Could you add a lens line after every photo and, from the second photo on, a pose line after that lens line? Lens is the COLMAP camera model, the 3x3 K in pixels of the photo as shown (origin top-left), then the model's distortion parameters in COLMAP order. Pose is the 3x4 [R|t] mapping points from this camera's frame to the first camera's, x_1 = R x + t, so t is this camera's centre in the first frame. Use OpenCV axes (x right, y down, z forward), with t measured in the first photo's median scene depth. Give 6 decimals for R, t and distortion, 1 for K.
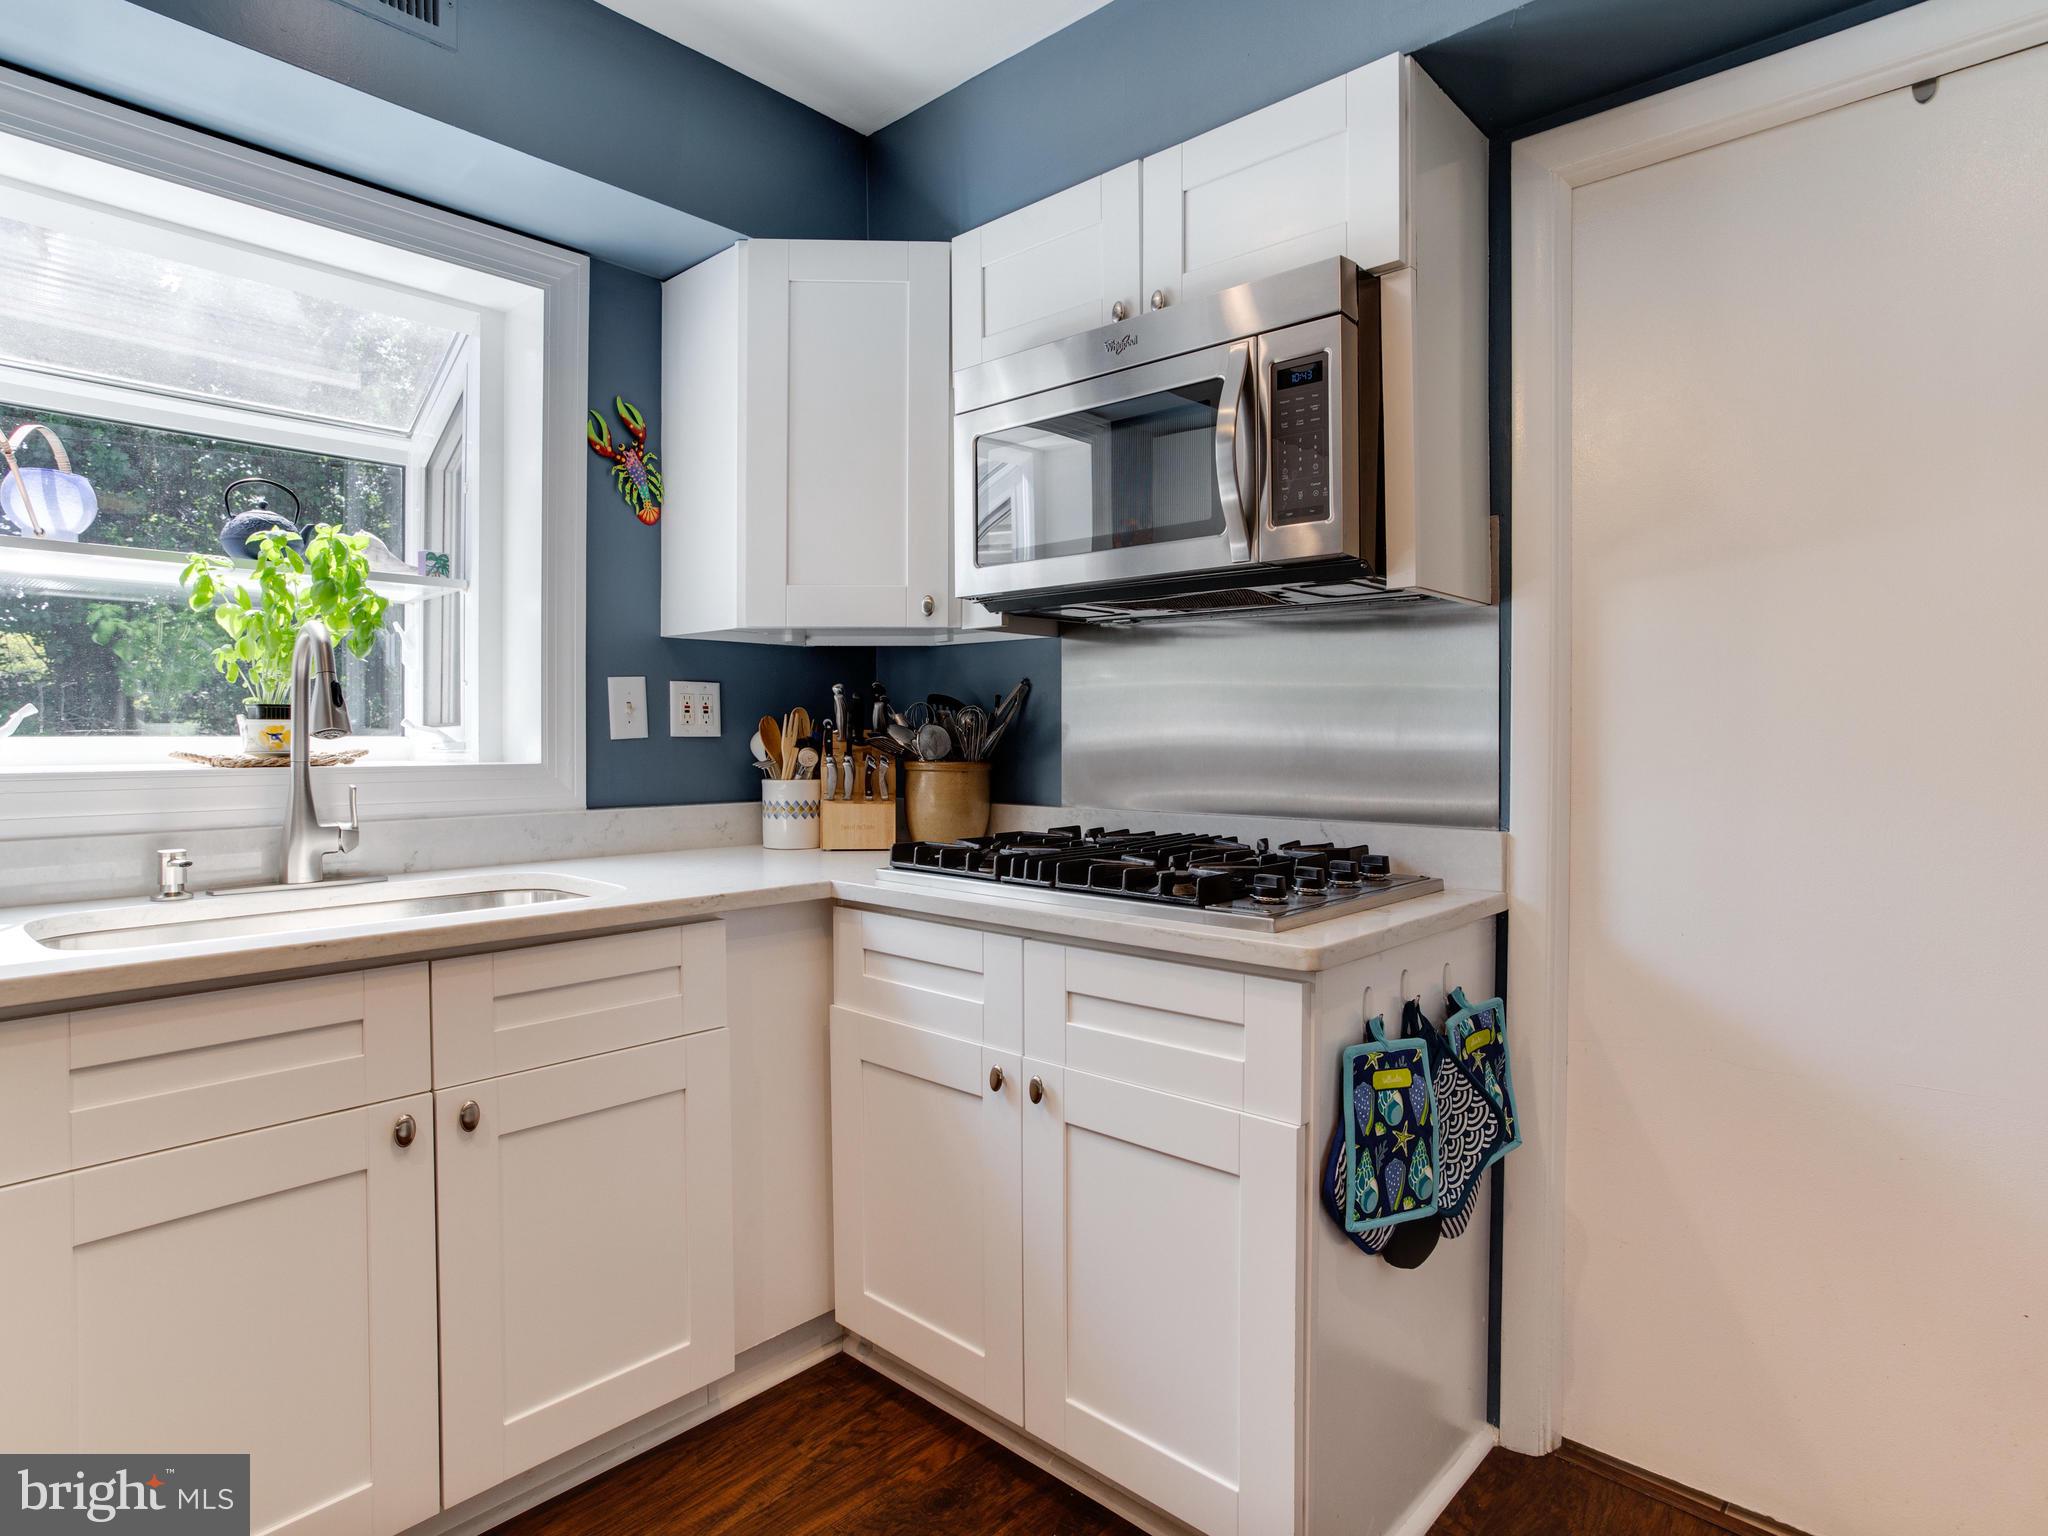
lens RADIAL K [[1141.7, 0, 1017.6], [0, 1141.7, 726.4], [0, 0, 1]] dist [-0.058416, 0.035729]
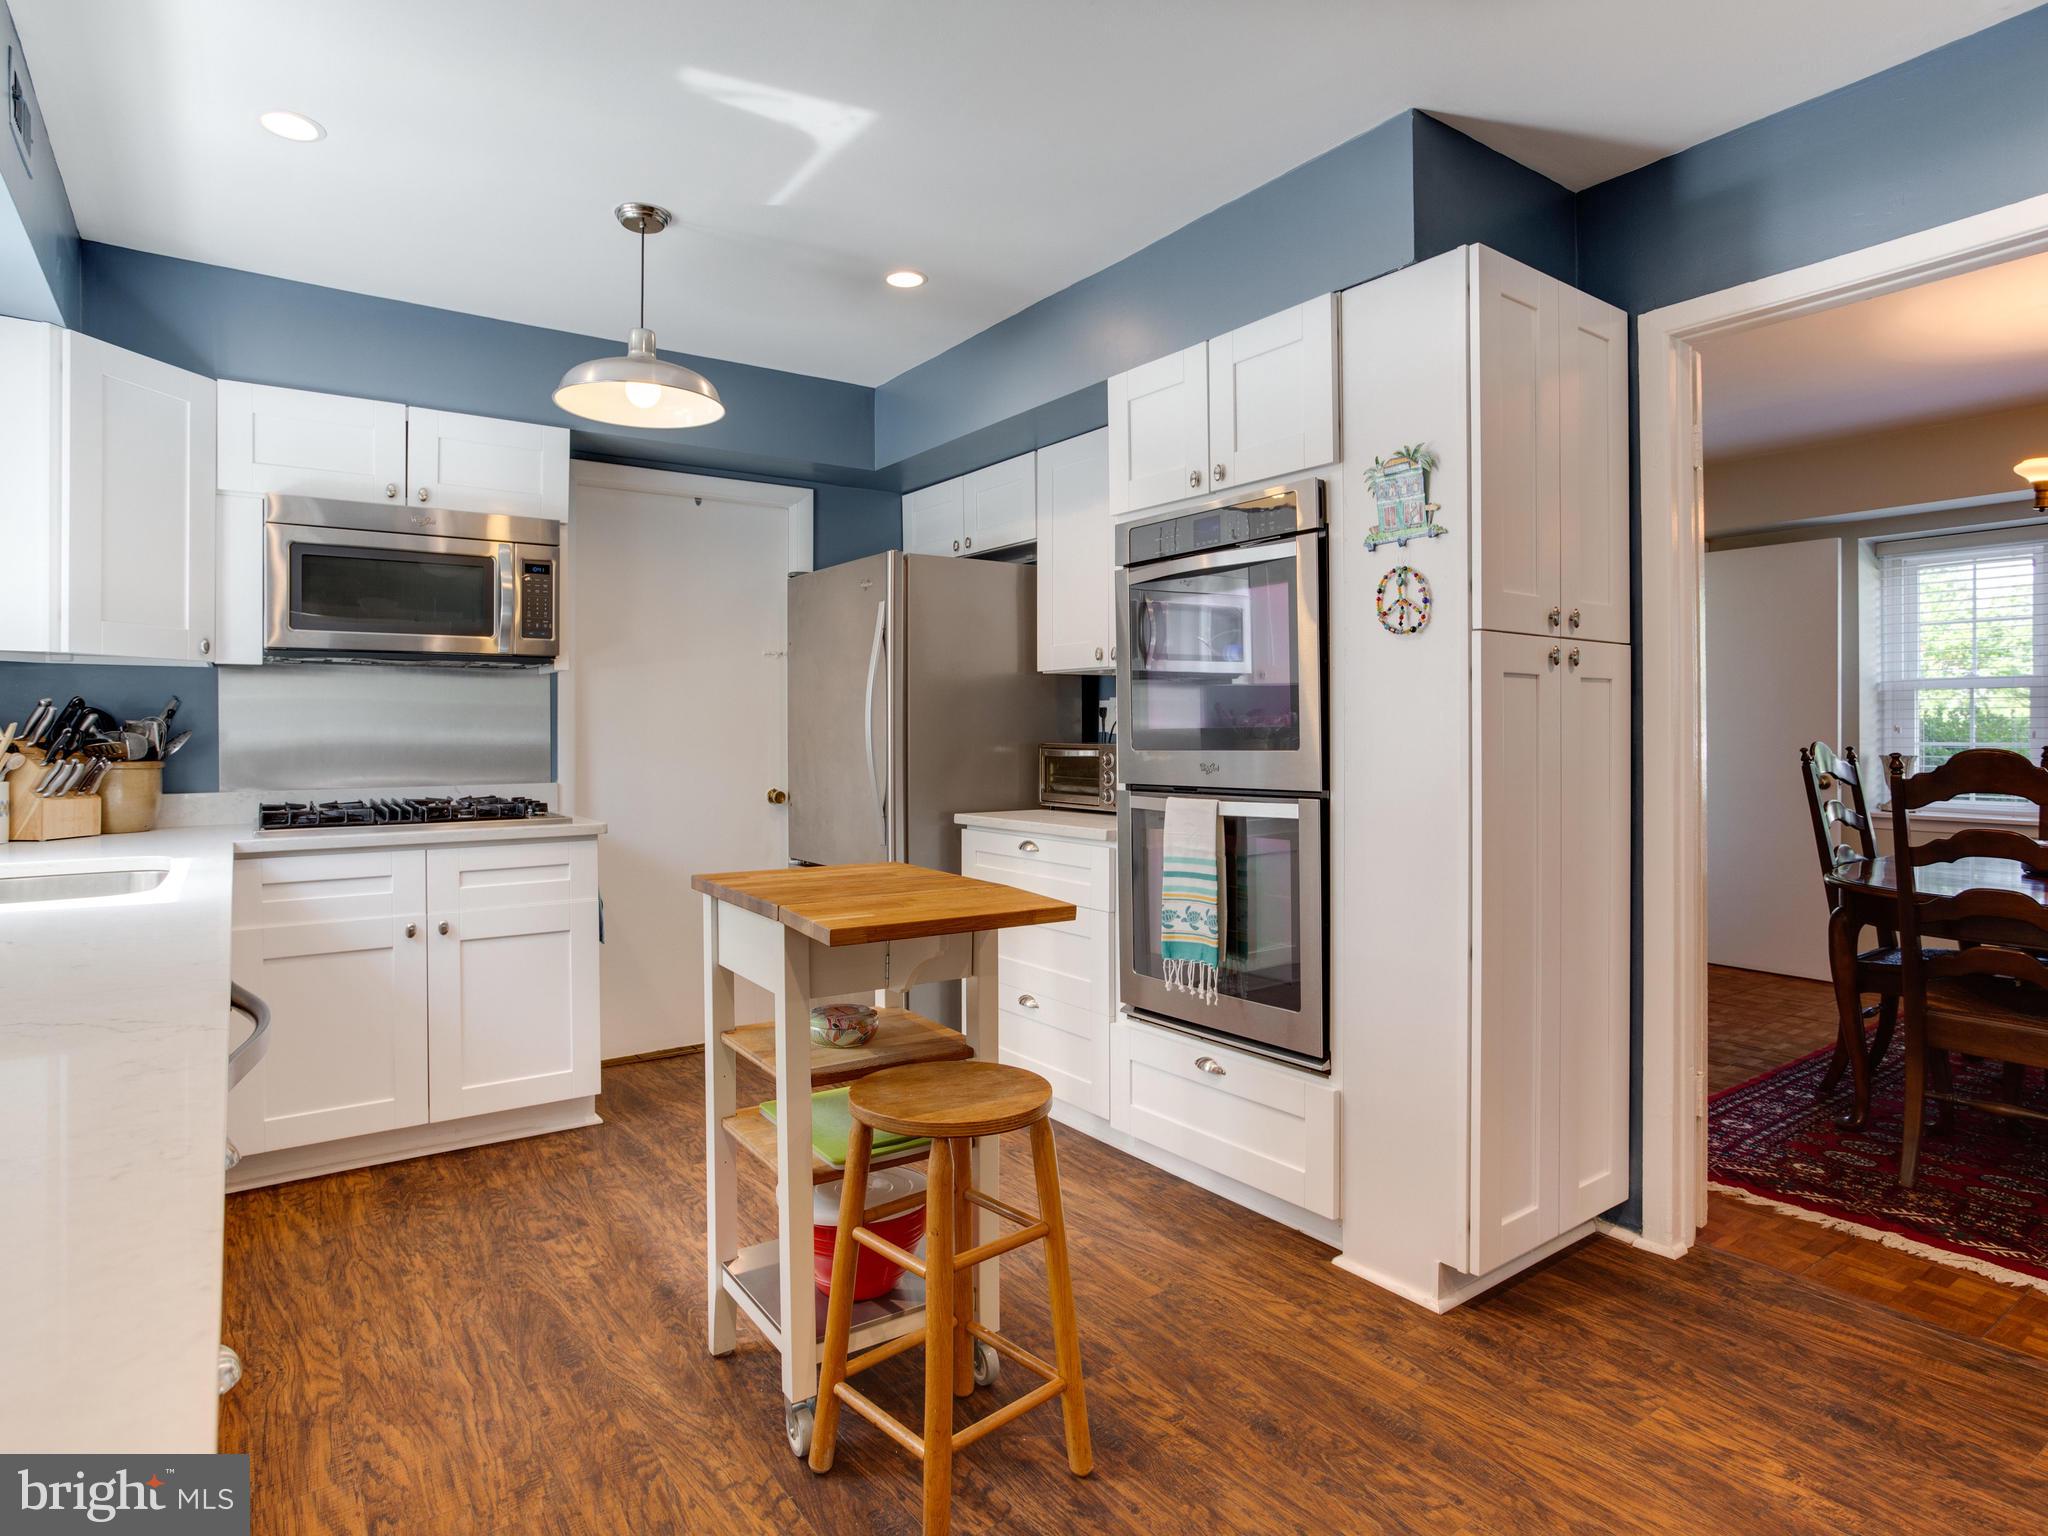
lens RADIAL K [[1141.7, 0, 1017.6], [0, 1141.7, 726.4], [0, 0, 1]] dist [-0.058416, 0.035729]
pose [[0.210405, -0.001585, 0.977613, -1.185866], [0.002012, 0.999997, 0.001189, -0.008575], [-0.977612, 0.001717, 0.210407, -0.231814]]
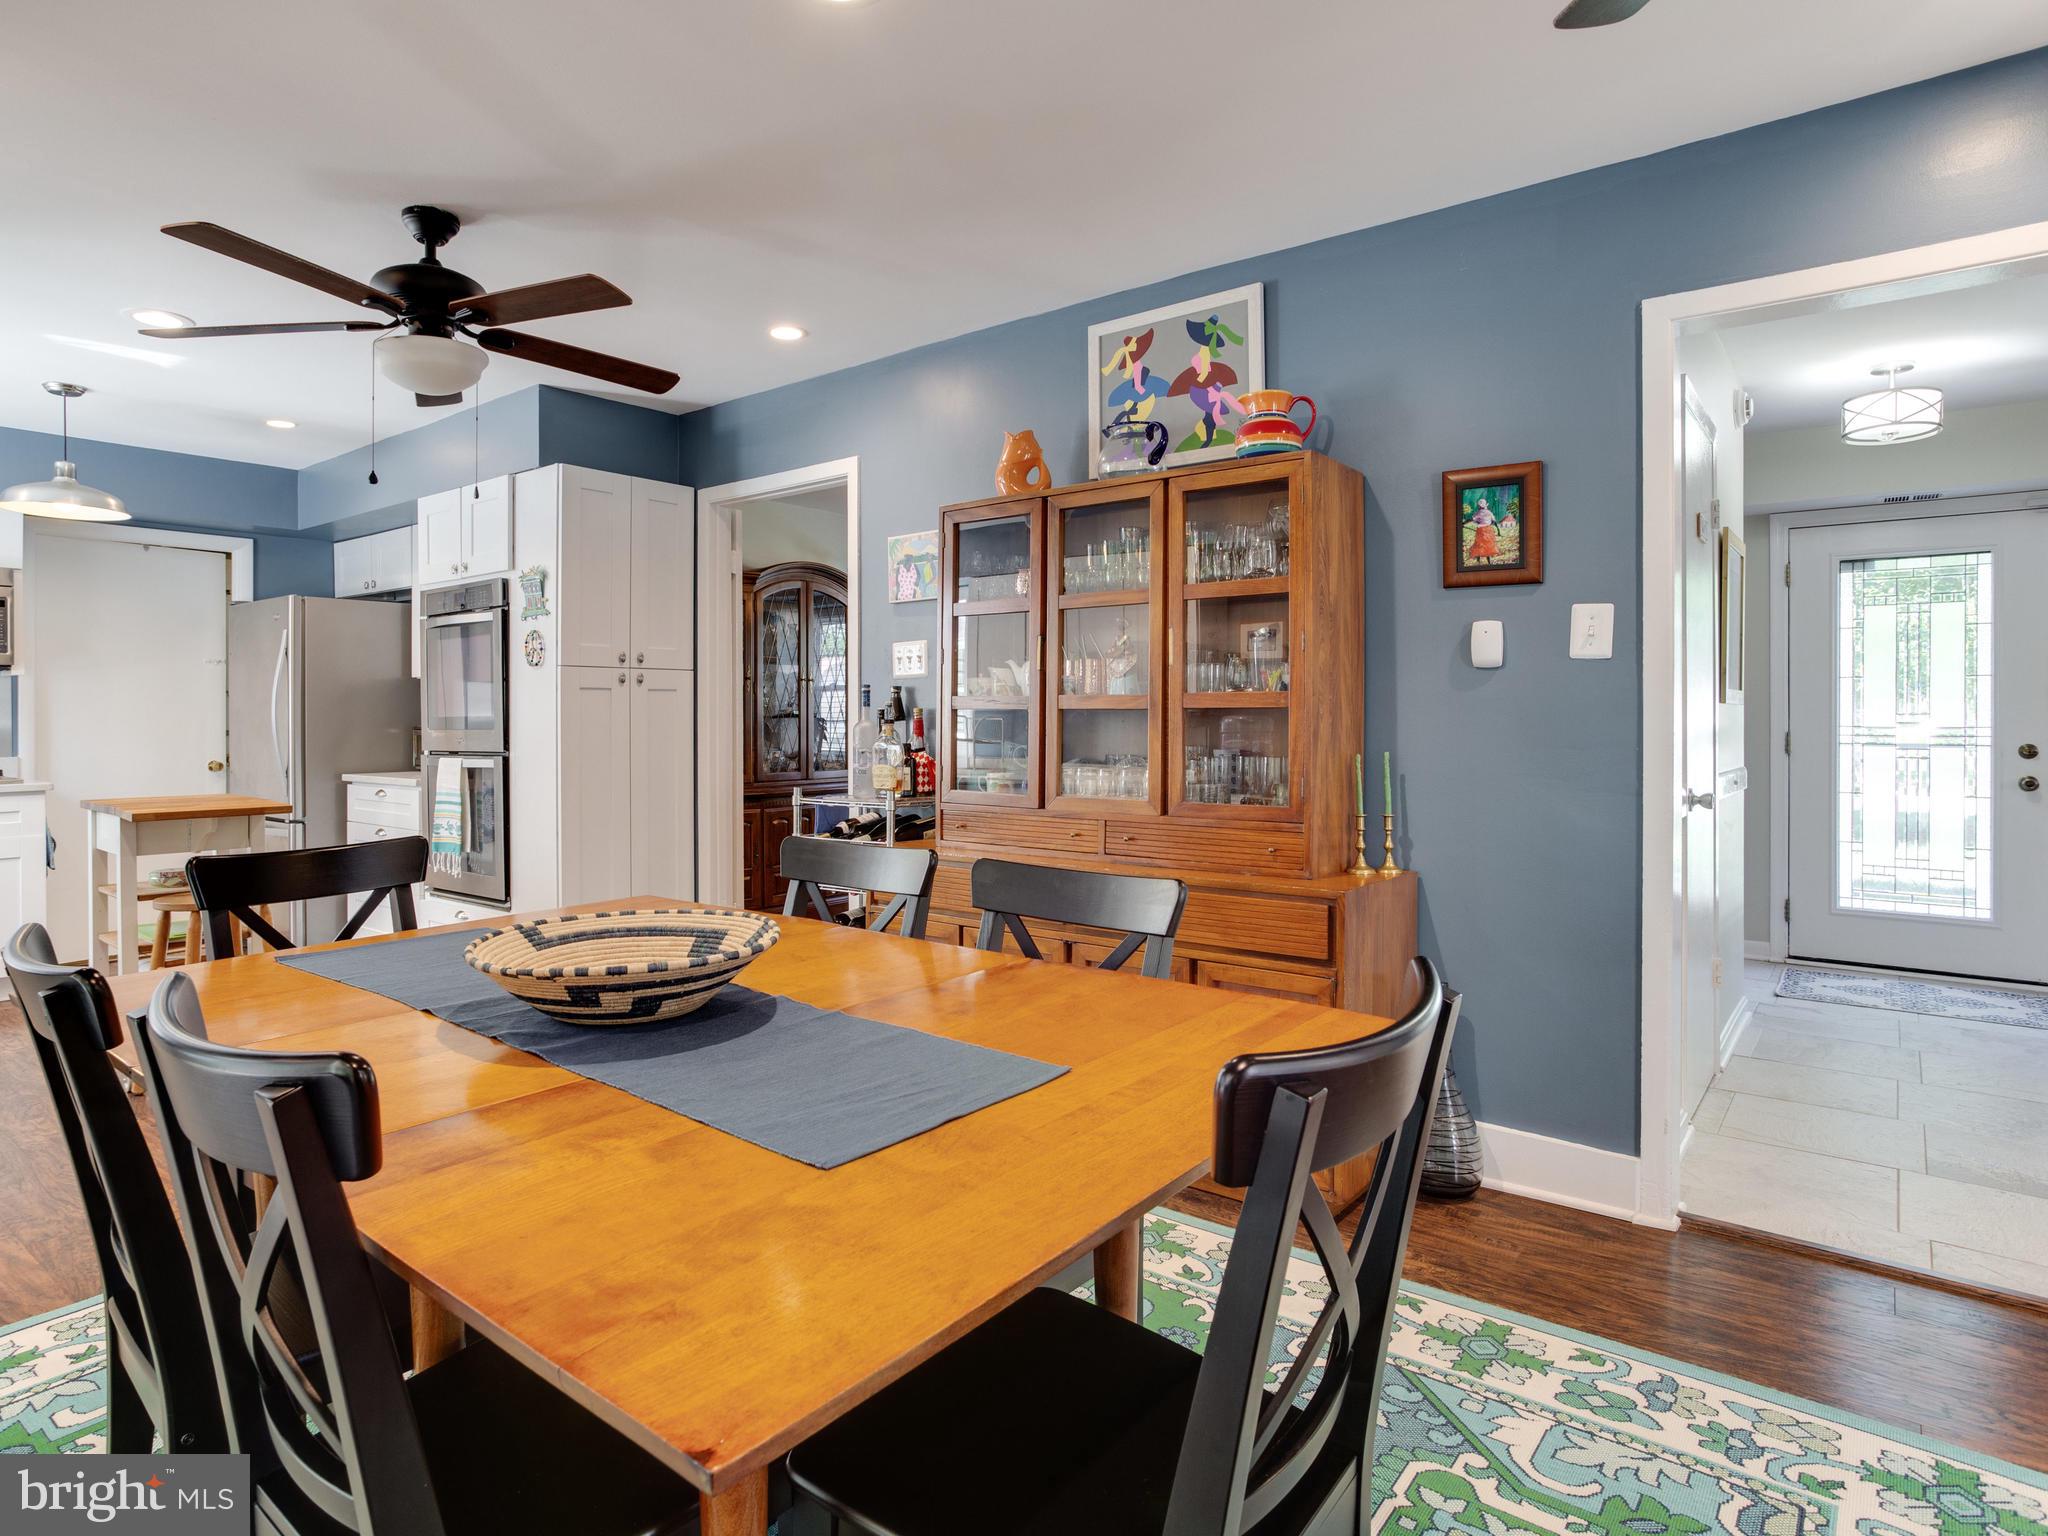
lens RADIAL K [[1141.7, 0, 1017.6], [0, 1141.7, 726.4], [0, 0, 1]] dist [-0.058416, 0.035729]
pose [[-0.084659, -0.016291, 0.996277, -2.104901], [0.002851, 0.999858, 0.016592, -0.018391], [-0.996406, 0.004245, -0.084600, -1.031697]]
